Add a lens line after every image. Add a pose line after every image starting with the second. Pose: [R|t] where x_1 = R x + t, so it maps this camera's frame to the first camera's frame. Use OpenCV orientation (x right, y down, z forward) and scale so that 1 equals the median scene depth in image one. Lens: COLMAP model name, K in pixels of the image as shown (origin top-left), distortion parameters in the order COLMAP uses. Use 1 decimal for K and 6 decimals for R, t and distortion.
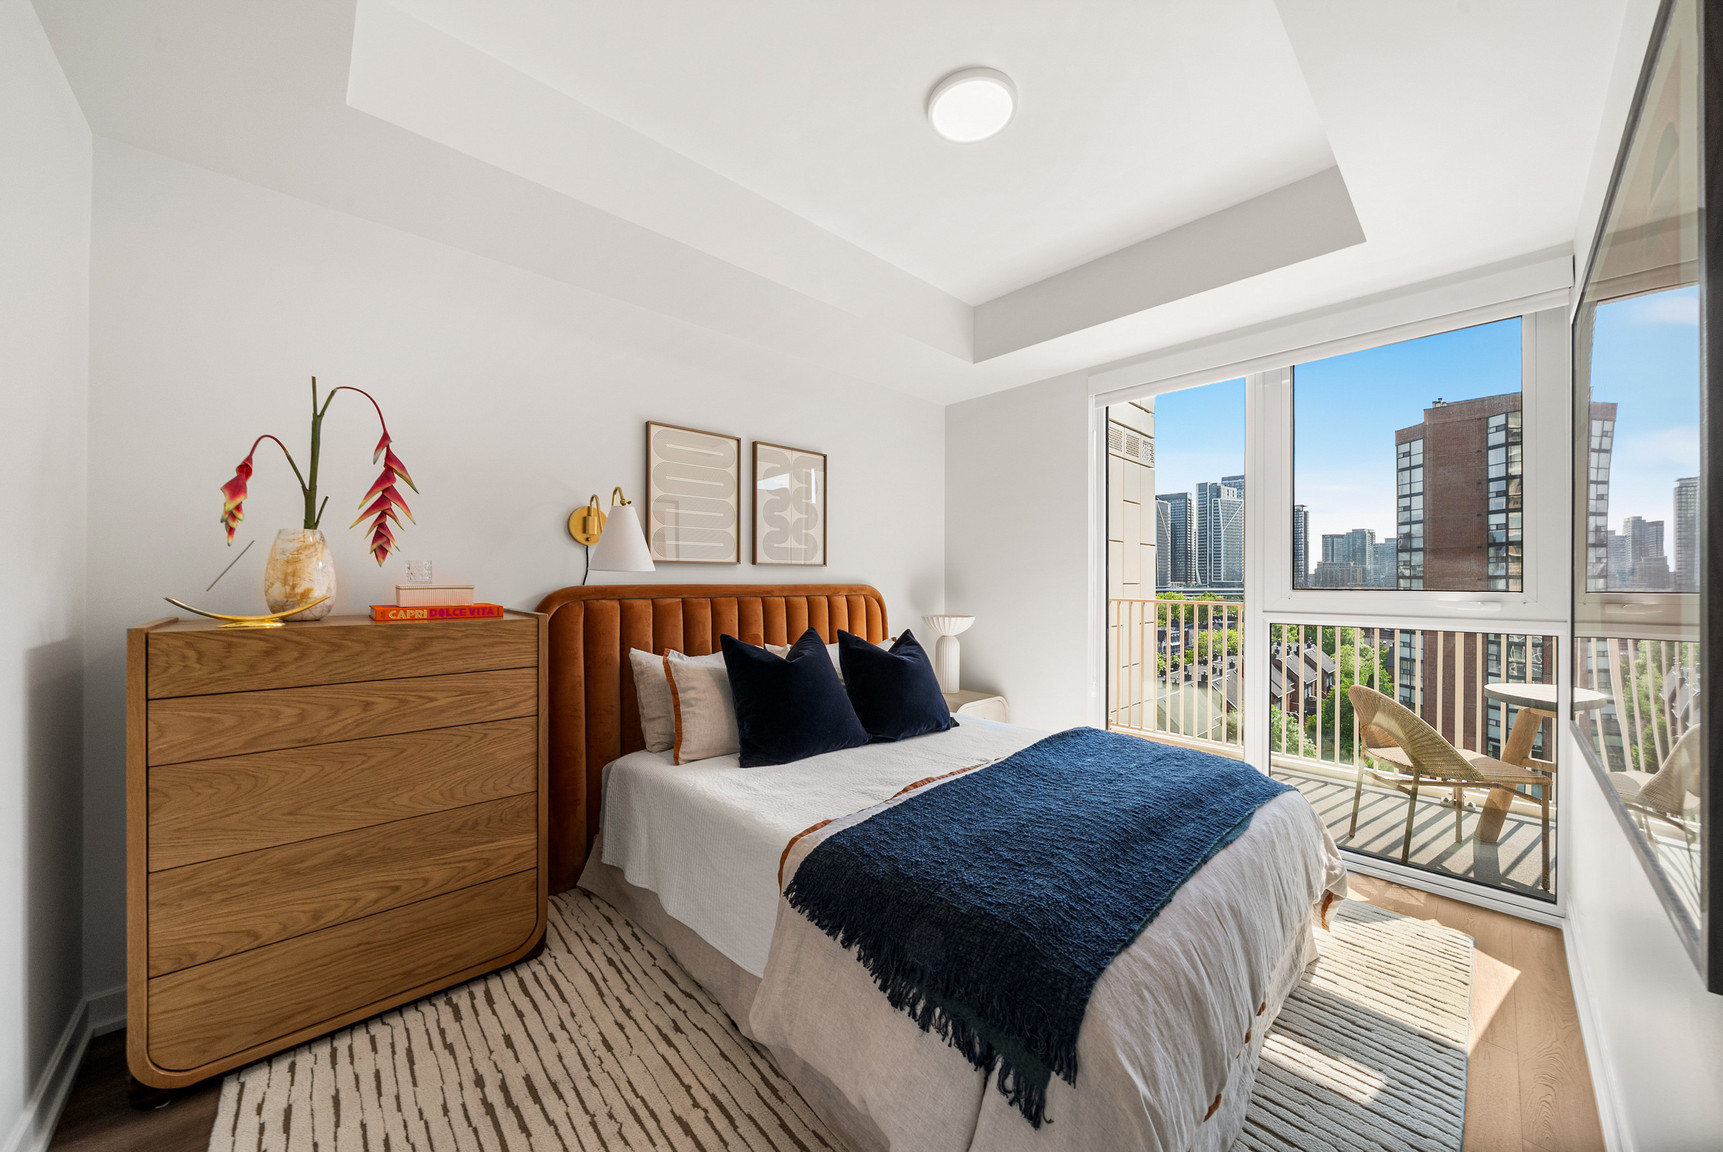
lens RADIAL K [[597.6, 0, 838.4], [0, 597.6, 575.4], [0, 0, 1]] dist [-0.002003, 0.000001]
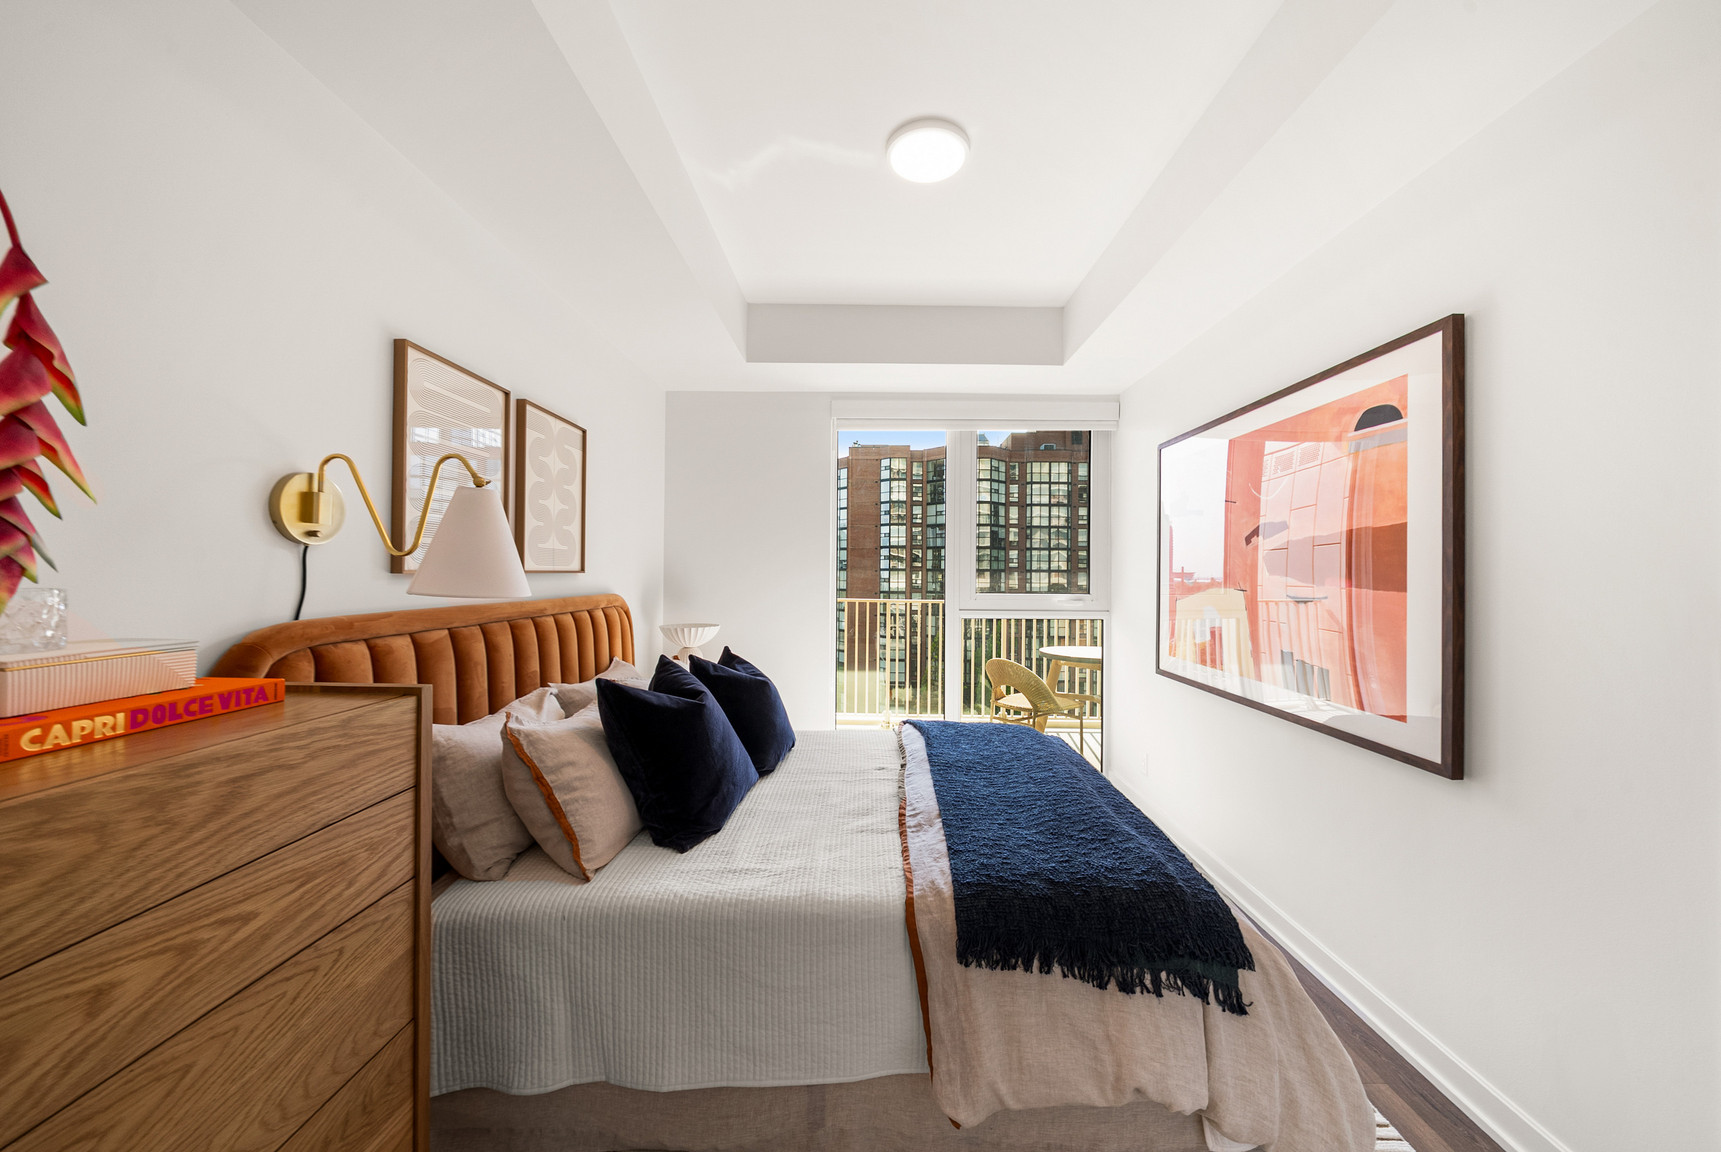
lens RADIAL K [[613.8, 0, 860.4], [0, 613.8, 563.2], [0, 0, 1]] dist [-0.006670, 0.000181]
pose [[0.678721, 0.011686, 0.734303, -0.529067], [-0.010870, 0.999924, -0.005866, -0.038870], [-0.734316, -0.004001, 0.678796, 0.280845]]
